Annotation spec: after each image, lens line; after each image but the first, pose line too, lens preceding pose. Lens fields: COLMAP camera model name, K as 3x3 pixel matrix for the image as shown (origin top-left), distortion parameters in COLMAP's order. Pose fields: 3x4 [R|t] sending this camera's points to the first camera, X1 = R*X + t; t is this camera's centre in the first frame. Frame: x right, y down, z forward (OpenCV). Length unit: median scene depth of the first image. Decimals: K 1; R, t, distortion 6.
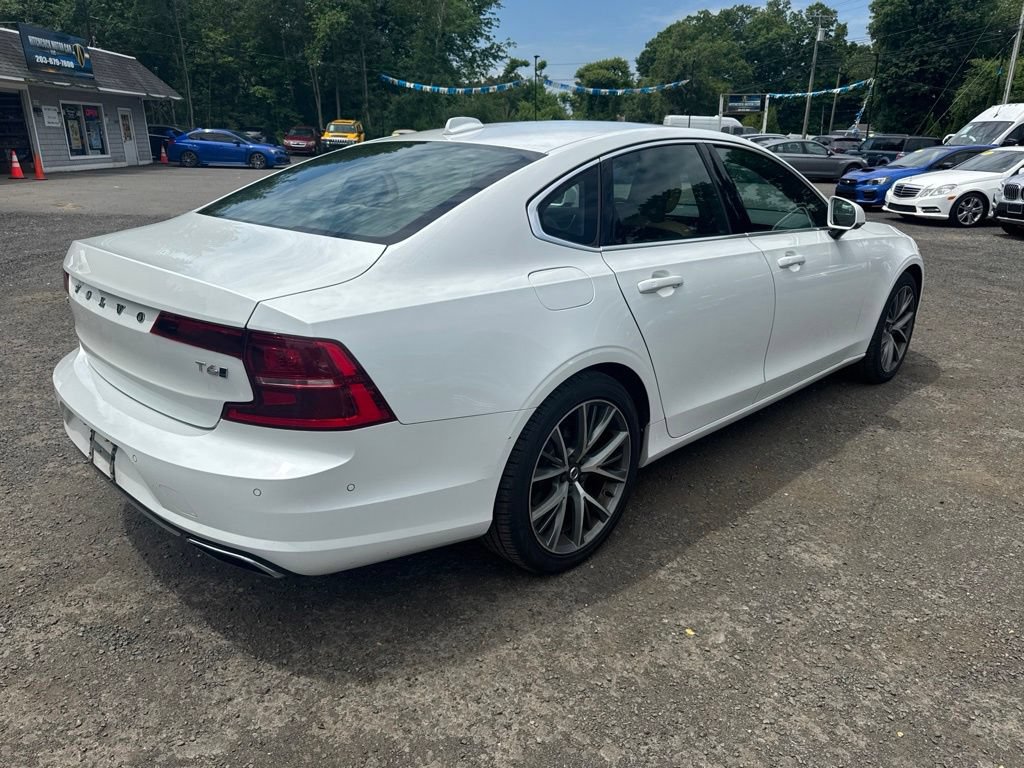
lens RADIAL K [[725.0, 0, 511.9], [0, 725.0, 392.4], [0, 0, 1]] dist [0.029538, -0.035834]
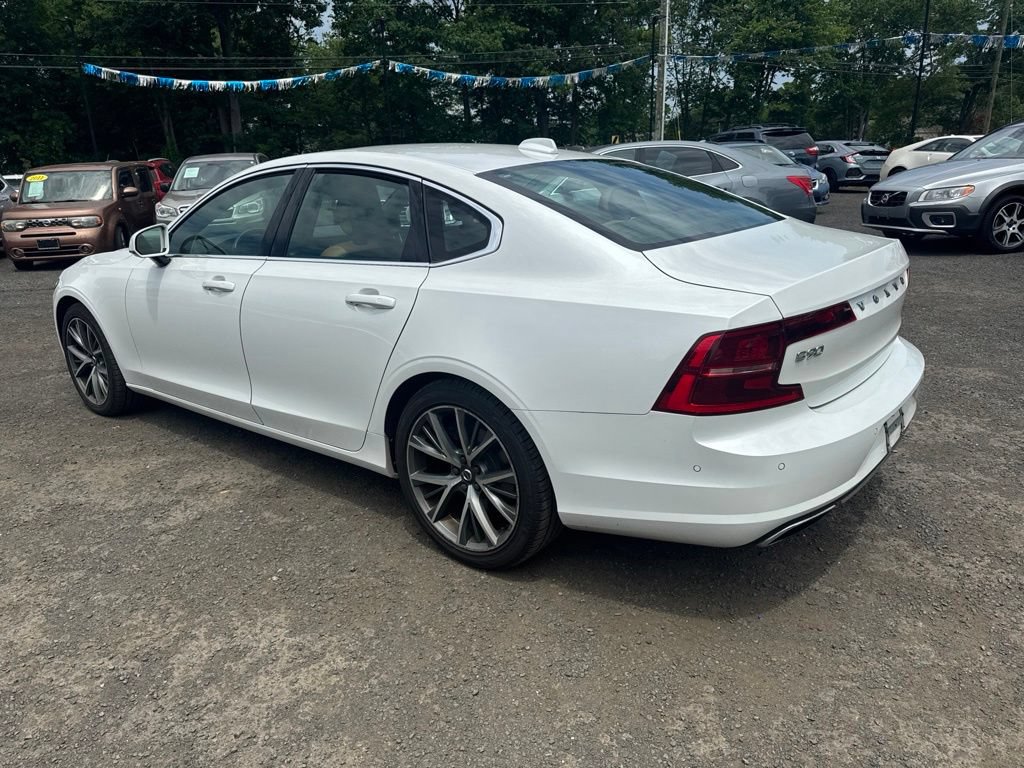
lens RADIAL K [[725.0, 0, 509.7], [0, 725.0, 379.8], [0, 0, 1]] dist [0.029538, -0.035834]
pose [[-0.094568, -0.298448, 0.949729, -0.966103], [0.358043, 0.879971, 0.312179, -0.338489], [-0.928904, 0.369566, 0.023640, 0.931364]]
